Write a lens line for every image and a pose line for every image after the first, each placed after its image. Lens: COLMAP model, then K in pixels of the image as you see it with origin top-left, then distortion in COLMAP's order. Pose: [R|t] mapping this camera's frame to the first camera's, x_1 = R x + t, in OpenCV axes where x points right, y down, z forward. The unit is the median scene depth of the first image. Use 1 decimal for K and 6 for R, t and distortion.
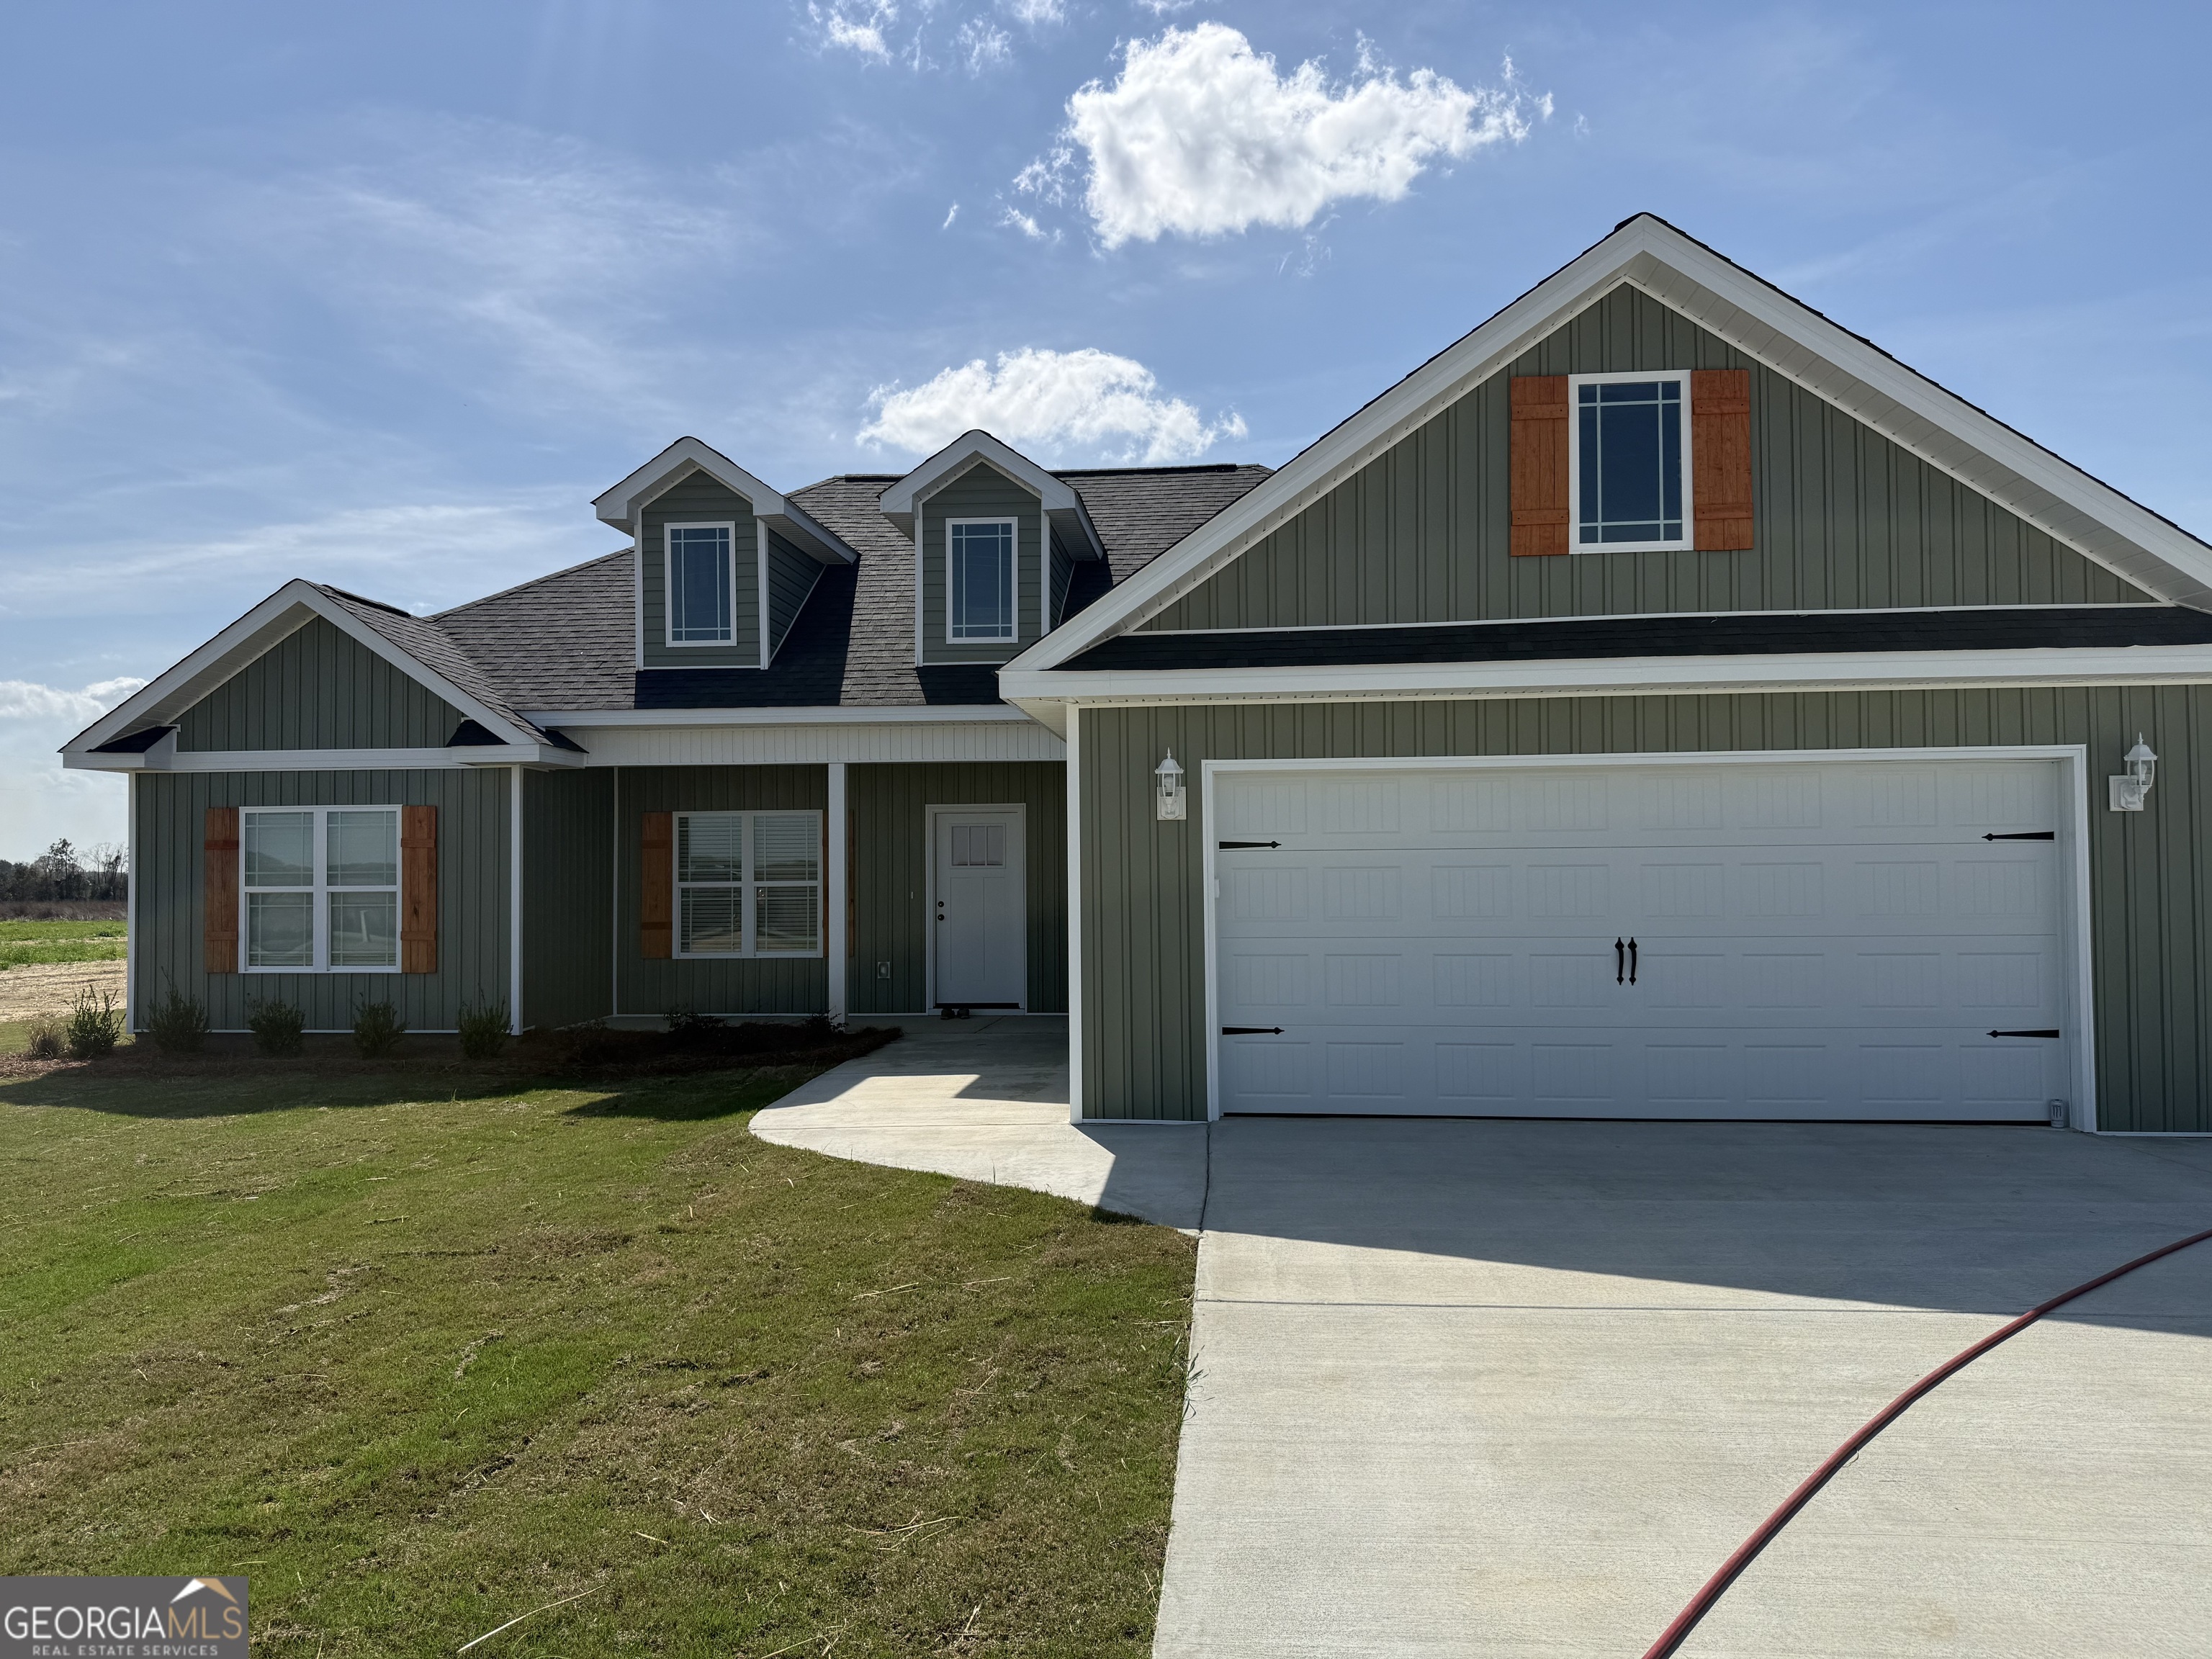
lens RADIAL K [[1415.1, 0, 1093.9], [0, 1415.1, 833.1], [0, 0, 1]] dist [0.122763, -0.187522]
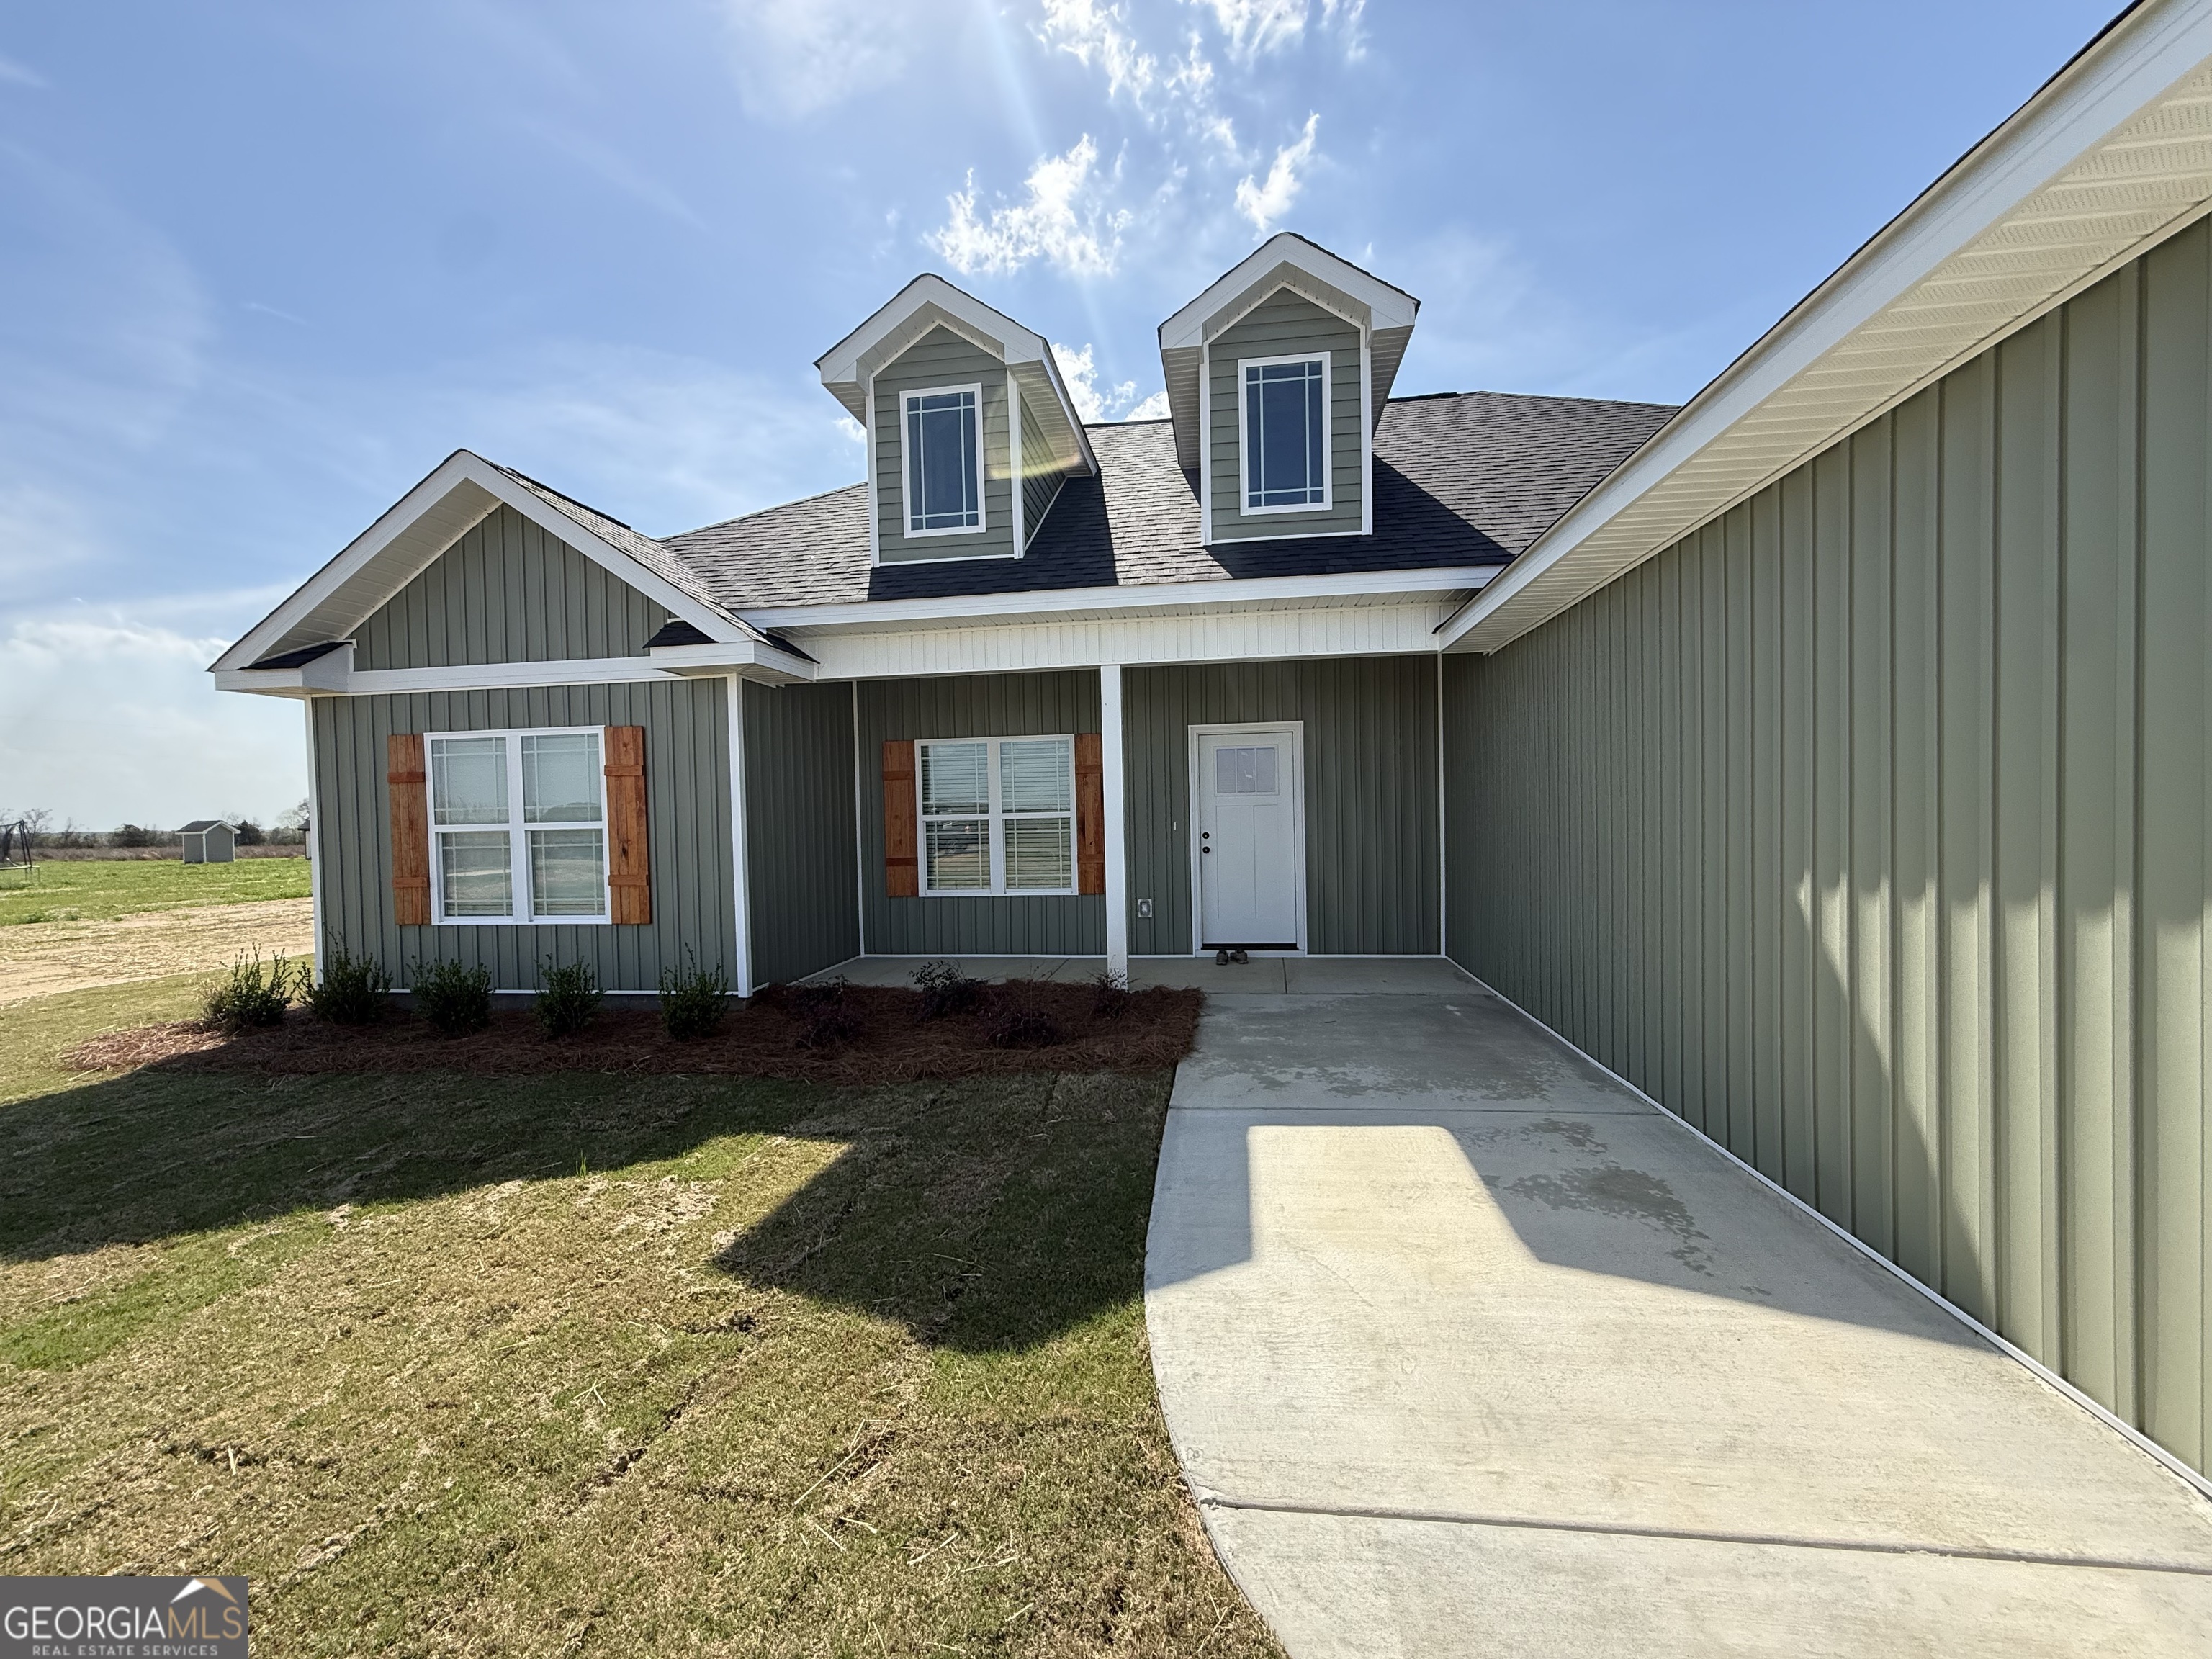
lens RADIAL K [[882.5, 0, 1126.2], [0, 882.5, 829.1], [0, 0, 1]] dist [-0.000290, 0.000073]
pose [[0.998947, -0.015346, -0.043236, -0.151994], [0.017221, 0.998912, 0.043341, 0.023427], [0.042524, -0.044040, 0.998124, 0.489134]]
